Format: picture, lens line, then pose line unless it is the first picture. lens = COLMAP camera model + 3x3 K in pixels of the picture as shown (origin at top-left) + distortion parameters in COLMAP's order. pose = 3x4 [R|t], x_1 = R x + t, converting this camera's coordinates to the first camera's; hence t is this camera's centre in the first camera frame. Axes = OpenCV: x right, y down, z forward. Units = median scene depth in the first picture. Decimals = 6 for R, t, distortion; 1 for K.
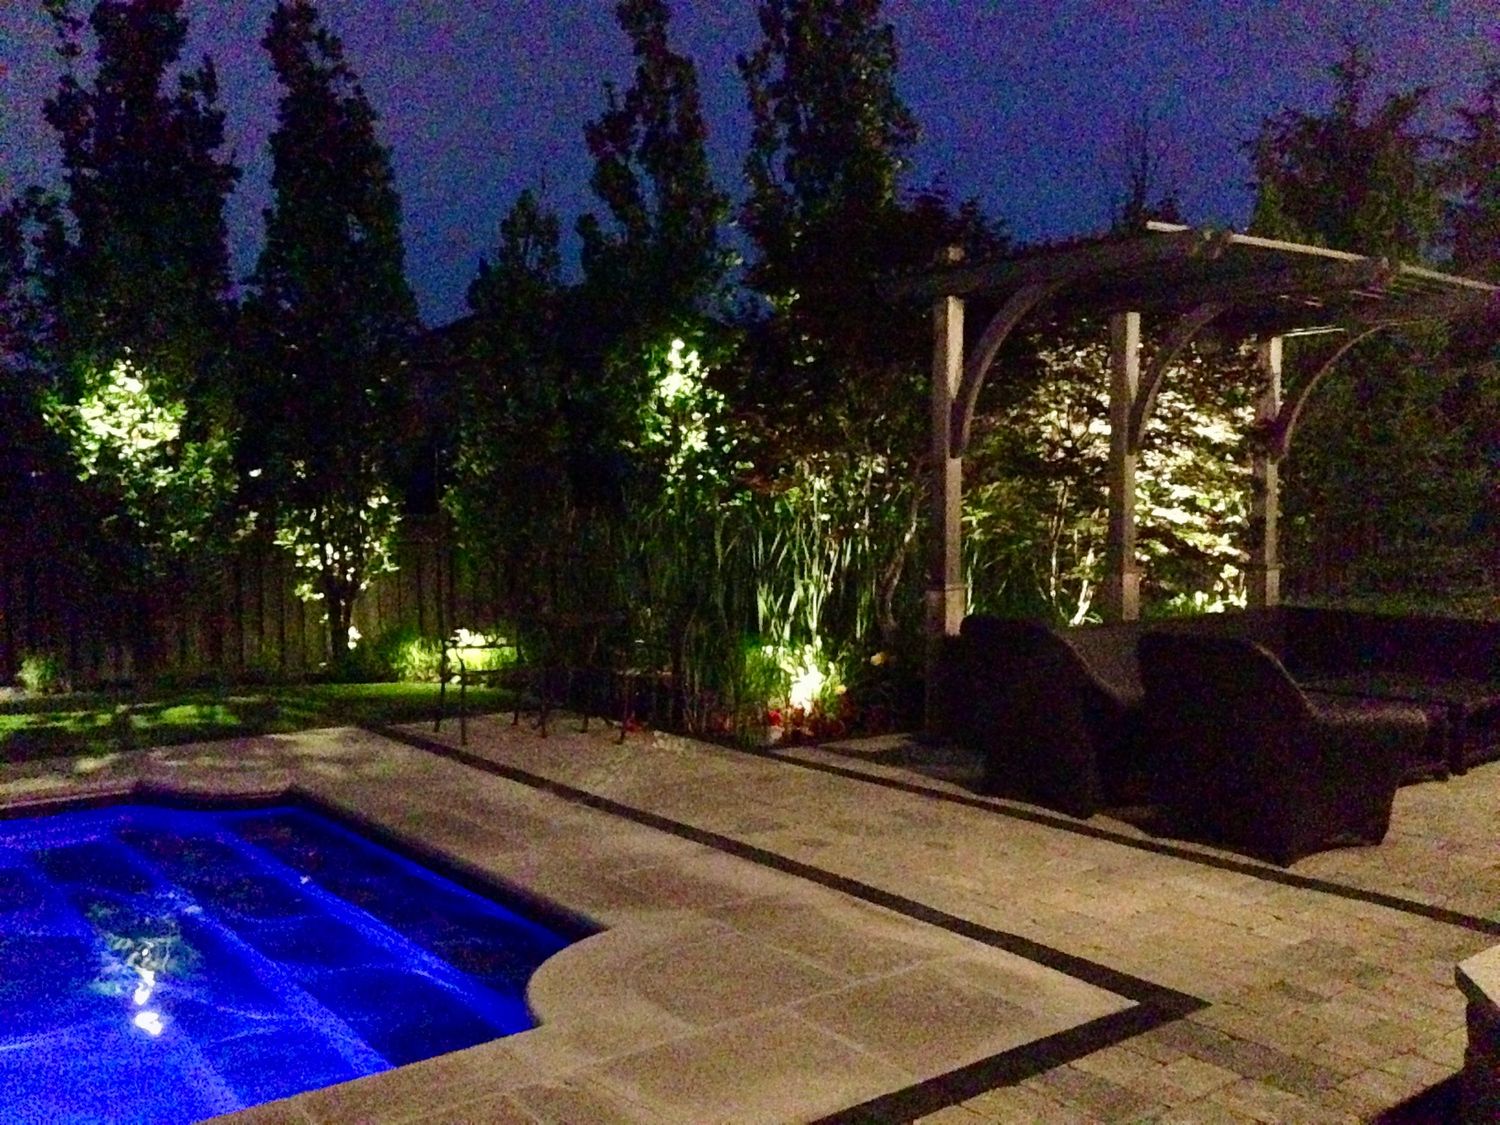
lens RADIAL K [[1384.2, 0, 750.0], [0, 1384.2, 562.5], [0, 0, 1]] dist [0.110224, -0.191261]
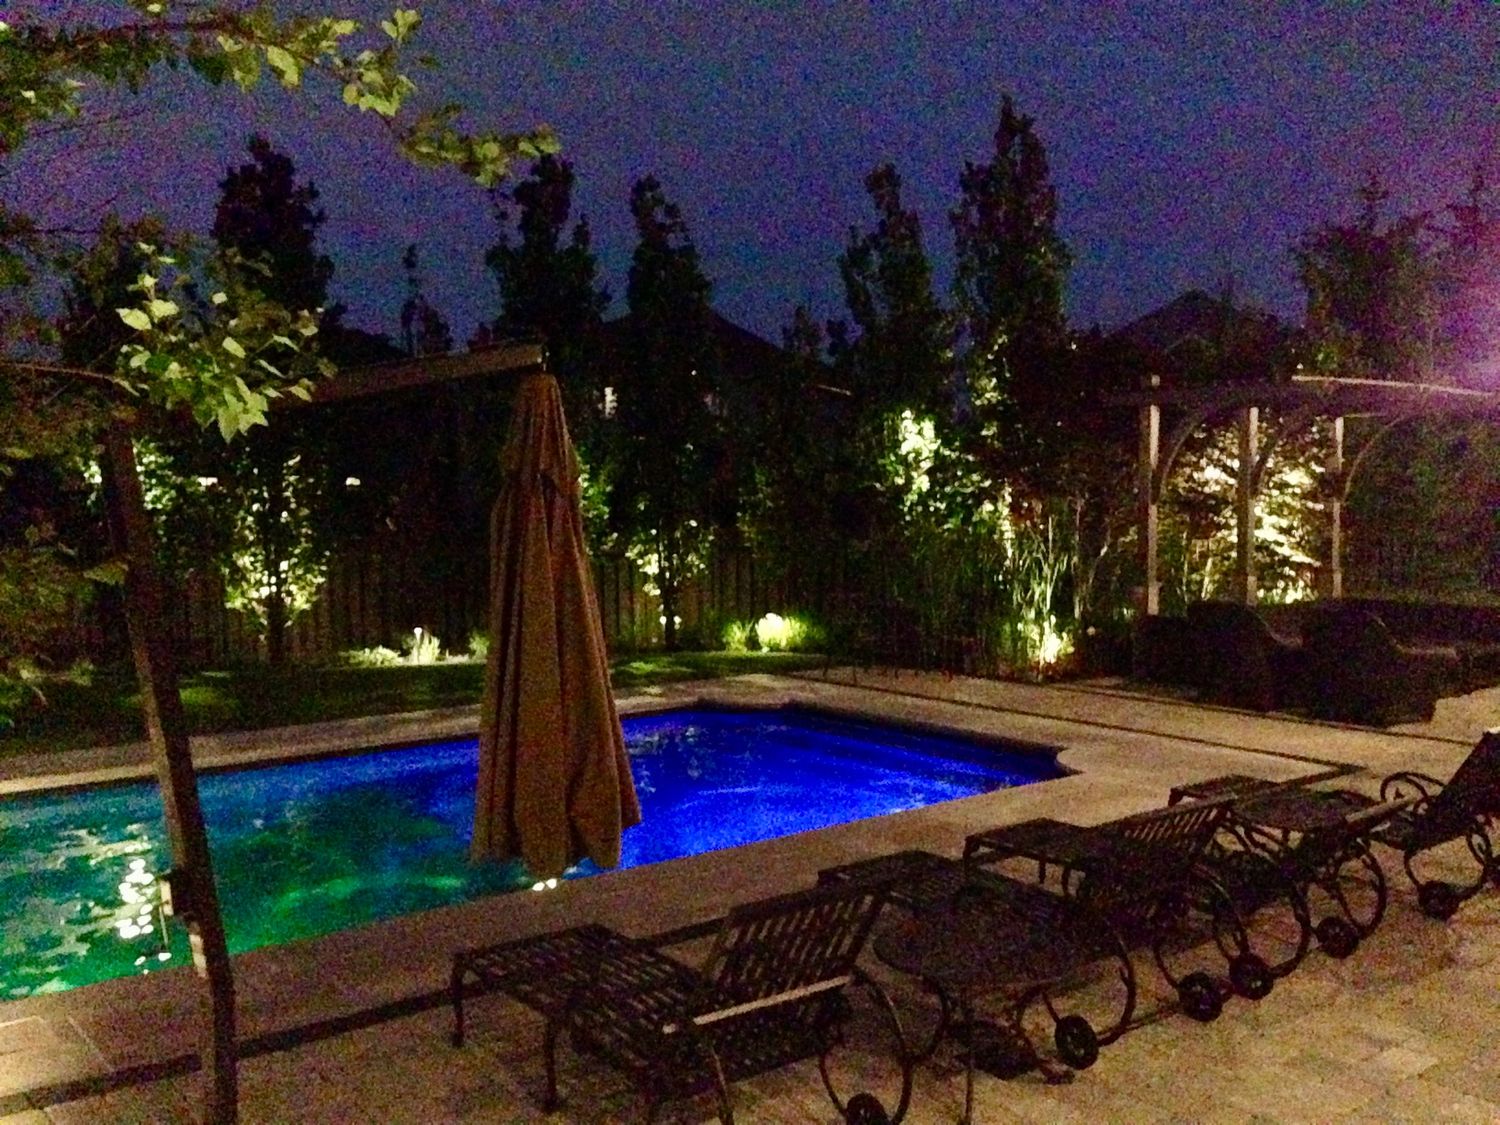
lens RADIAL K [[1370.8, 0, 745.6], [0, 1370.8, 576.8], [0, 0, 1]] dist [0.142675, -0.244542]
pose [[0.999913, -0.001894, 0.013050, -0.247905], [0.001725, 0.999915, 0.012962, -0.009611], [-0.013073, -0.012938, 0.999831, -0.430667]]
